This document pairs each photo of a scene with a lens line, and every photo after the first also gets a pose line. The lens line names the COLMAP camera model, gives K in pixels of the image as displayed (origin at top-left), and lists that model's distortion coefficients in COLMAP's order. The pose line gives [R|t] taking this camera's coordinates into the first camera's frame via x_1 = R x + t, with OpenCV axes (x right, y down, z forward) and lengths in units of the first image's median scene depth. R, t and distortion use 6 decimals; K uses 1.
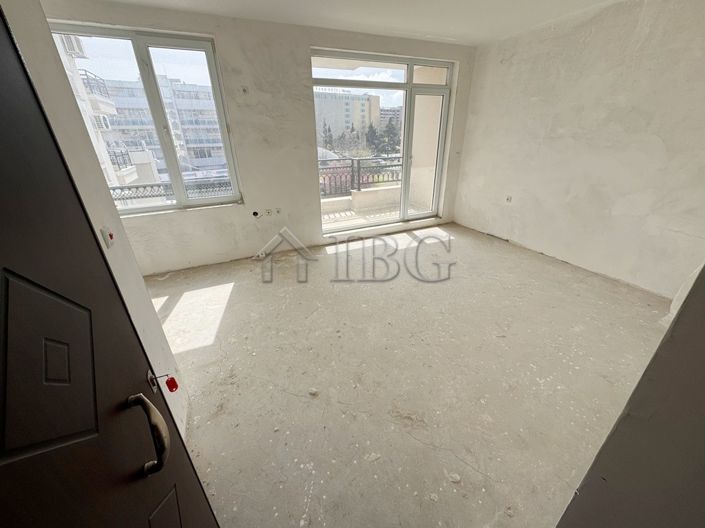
lens RADIAL K [[279.7, 0, 352.2], [0, 279.7, 263.4], [0, 0, 1]] dist [-0.002143, 0.000024]
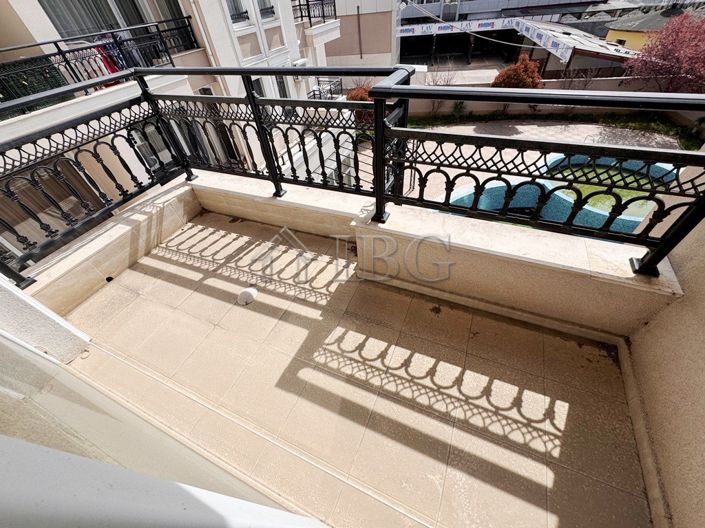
lens RADIAL K [[279.7, 0, 352.1], [0, 279.7, 263.0], [0, 0, 1]] dist [-0.002143, 0.000024]
pose [[0.670424, 0.501111, -0.547192, 0.275433], [-0.247909, 0.846380, 0.471363, -0.547480], [0.699337, -0.180359, 0.691663, 1.270320]]
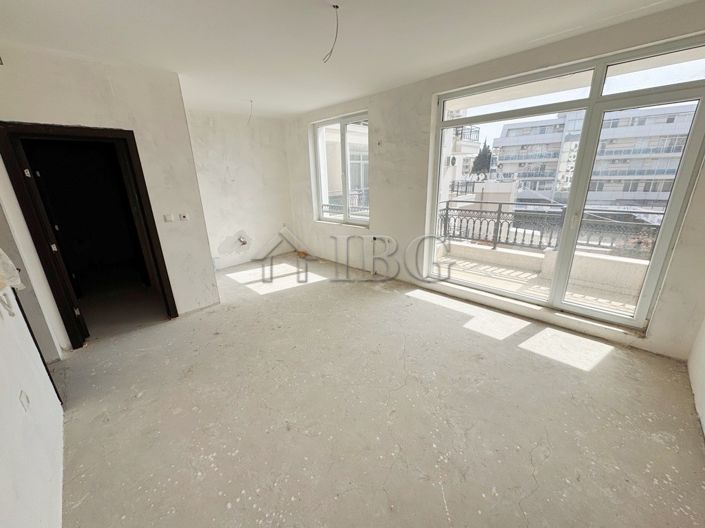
lens RADIAL K [[279.7, 0, 352.5], [0, 279.7, 263.3], [0, 0, 1]] dist [-0.002143, 0.000024]
pose [[0.355376, 0.290778, -0.888344, 0.757921], [-0.375566, 0.914713, 0.149167, -0.231457], [0.855955, 0.280621, 0.434273, 0.434371]]
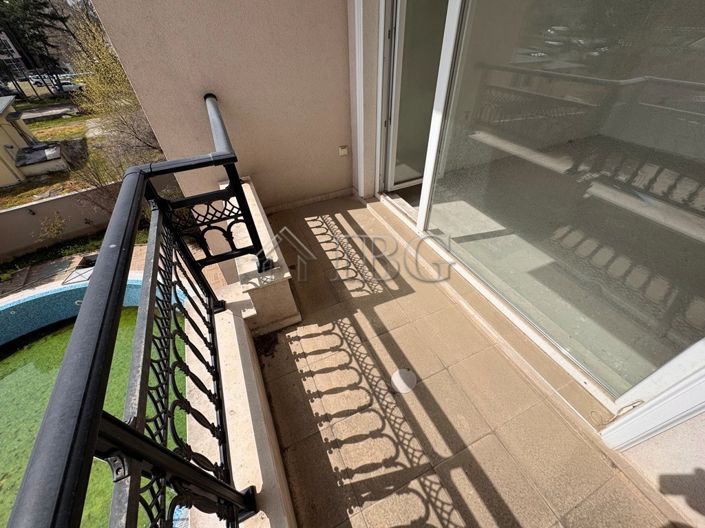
lens RADIAL K [[279.7, 0, 351.4], [0, 279.7, 263.6], [0, 0, 1]] dist [-0.002143, 0.000024]
pose [[-0.004373, -0.655425, 0.755248, -0.278262], [0.450849, 0.672847, 0.586525, -0.610069], [-0.892589, 0.343068, 0.292555, 1.360502]]
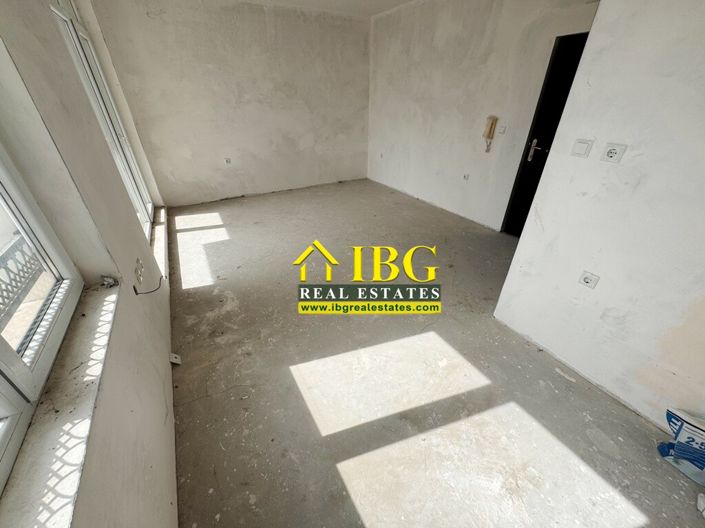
lens RADIAL K [[279.7, 0, 349.9], [0, 279.7, 263.9], [0, 0, 1]] dist [-0.002143, 0.000024]
pose [[-0.093909, -0.494246, 0.864235, -0.745396], [0.421570, 0.766665, 0.484256, -0.285010], [-0.901920, 0.409811, 0.136362, 0.660814]]
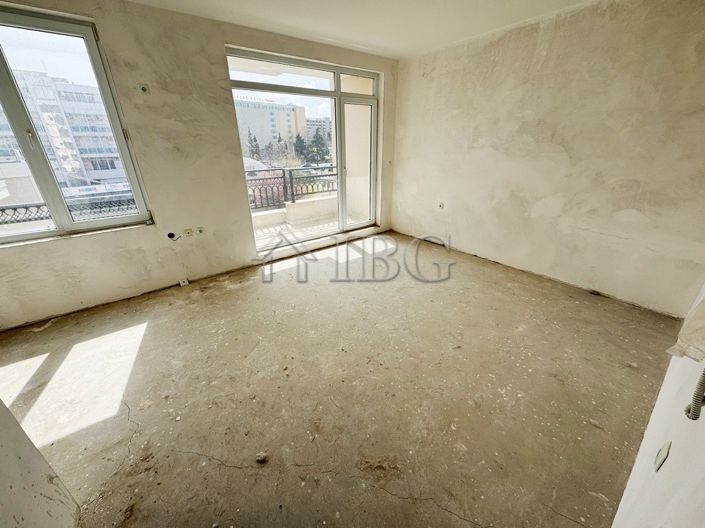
lens RADIAL K [[279.7, 0, 352.2], [0, 279.7, 263.6], [0, 0, 1]] dist [-0.002143, 0.000024]
pose [[0.972746, -0.083956, 0.216139, -0.006646], [0.090364, 0.995710, -0.019922, -0.028450], [-0.213539, 0.038910, 0.976159, 0.072137]]
